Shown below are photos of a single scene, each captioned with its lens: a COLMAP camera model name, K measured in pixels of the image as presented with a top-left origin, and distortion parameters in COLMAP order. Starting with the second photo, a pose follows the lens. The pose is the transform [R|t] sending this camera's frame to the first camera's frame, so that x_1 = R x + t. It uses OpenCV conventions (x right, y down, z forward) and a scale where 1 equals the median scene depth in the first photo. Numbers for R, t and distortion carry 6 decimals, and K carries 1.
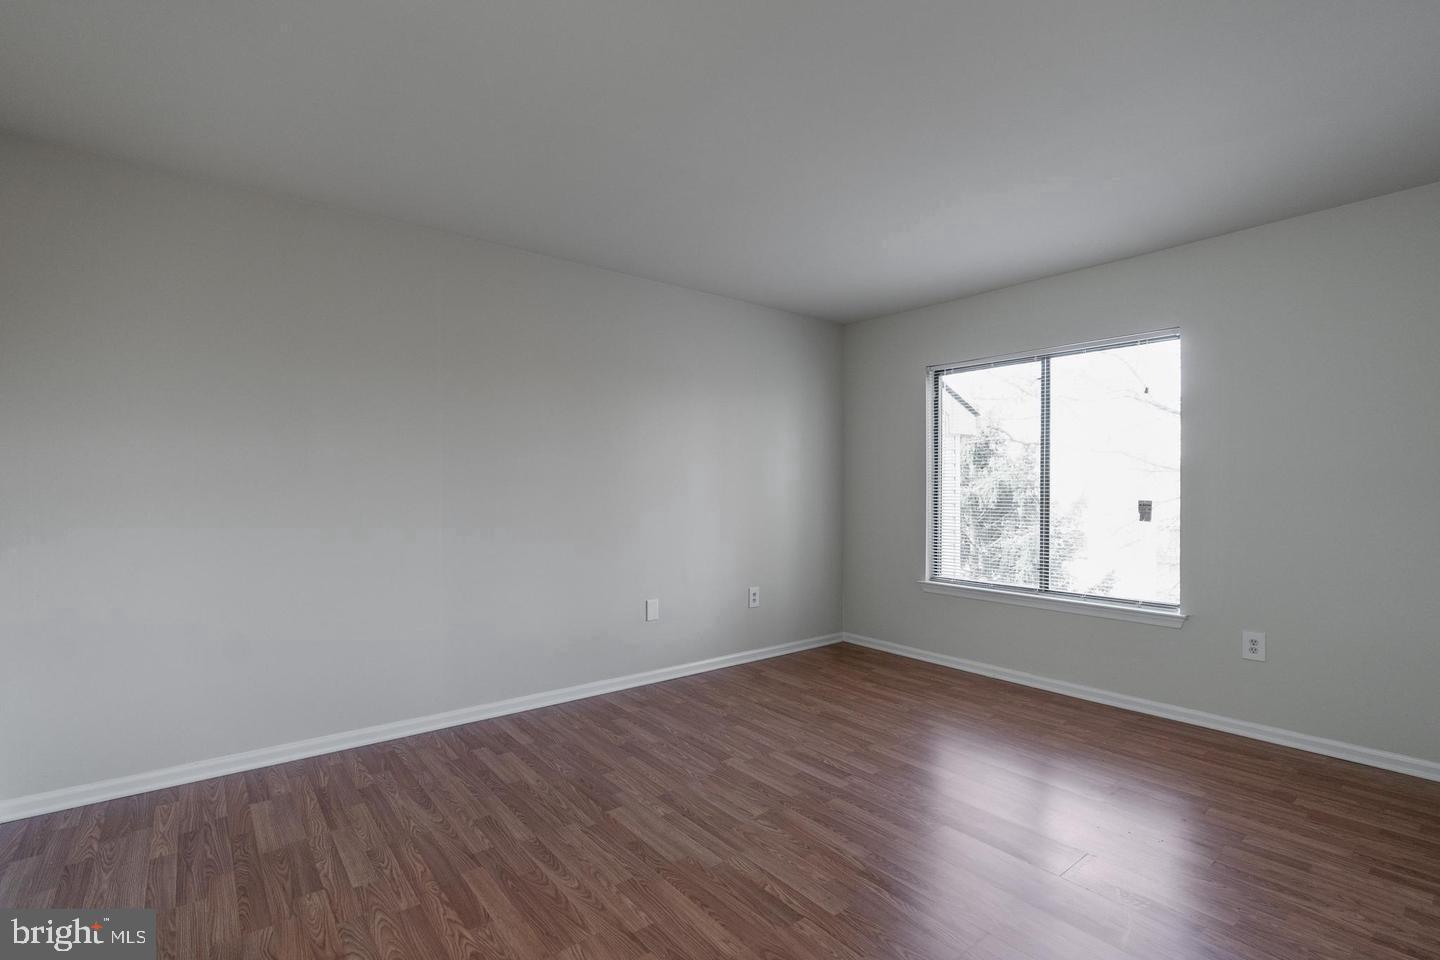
lens RADIAL K [[667.8, 0, 726.5], [0, 667.8, 496.5], [0, 0, 1]] dist [-0.000661, 0.000507]
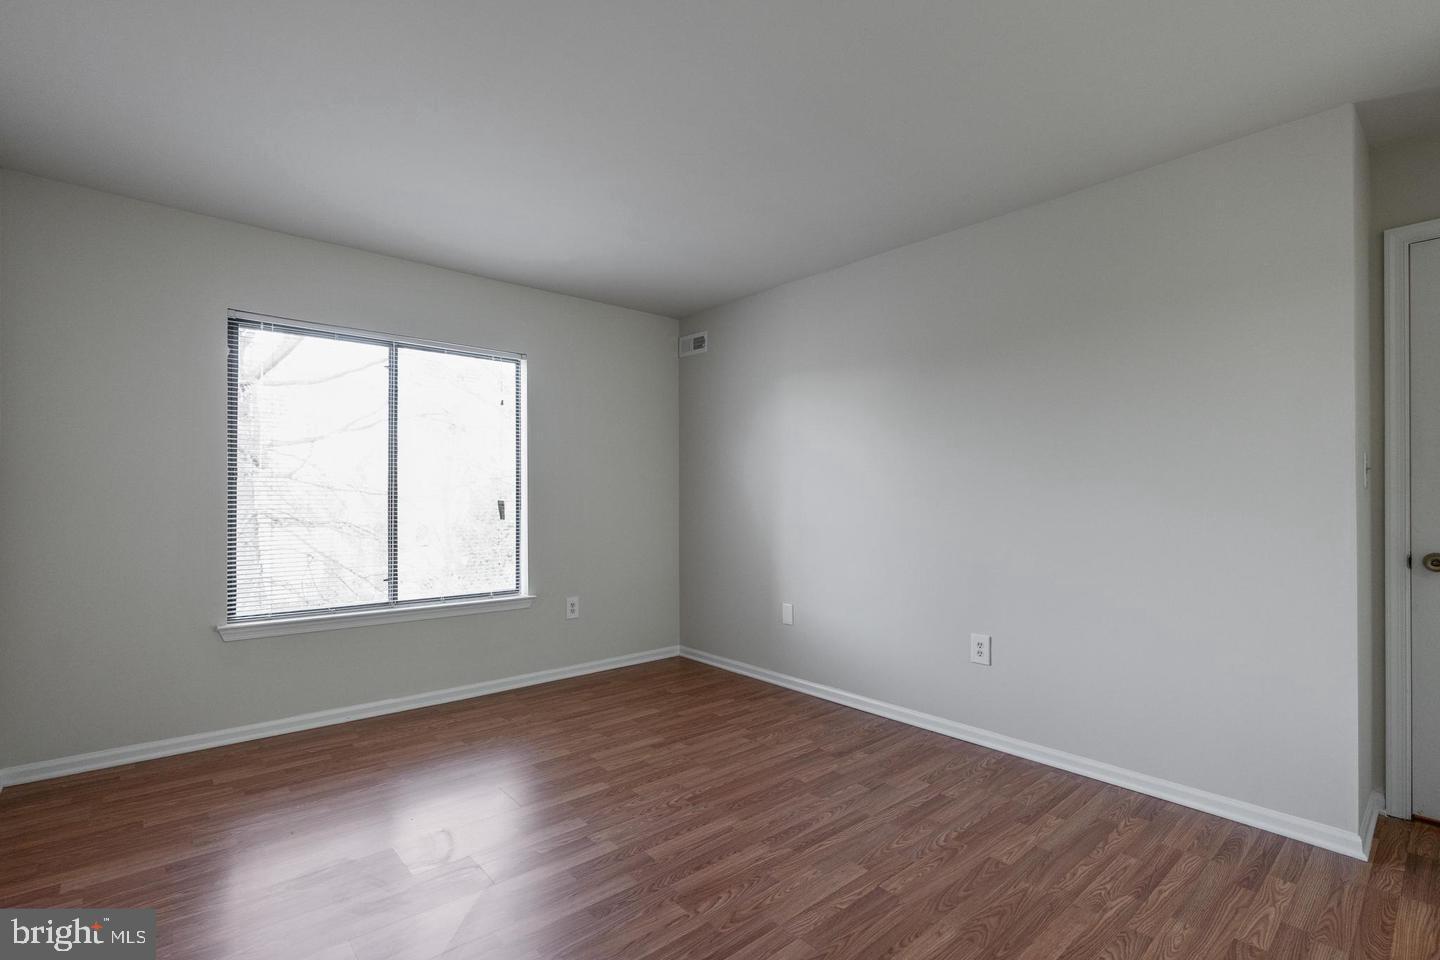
lens RADIAL K [[657.8, 0, 715.3], [0, 657.8, 492.0], [0, 0, 1]] dist [-0.000194, 0.000933]
pose [[-0.036126, 0.006241, 0.999328, -0.590060], [0.008182, 0.999949, -0.005950, 0.000713], [-0.999314, 0.007961, -0.036175, 0.819186]]
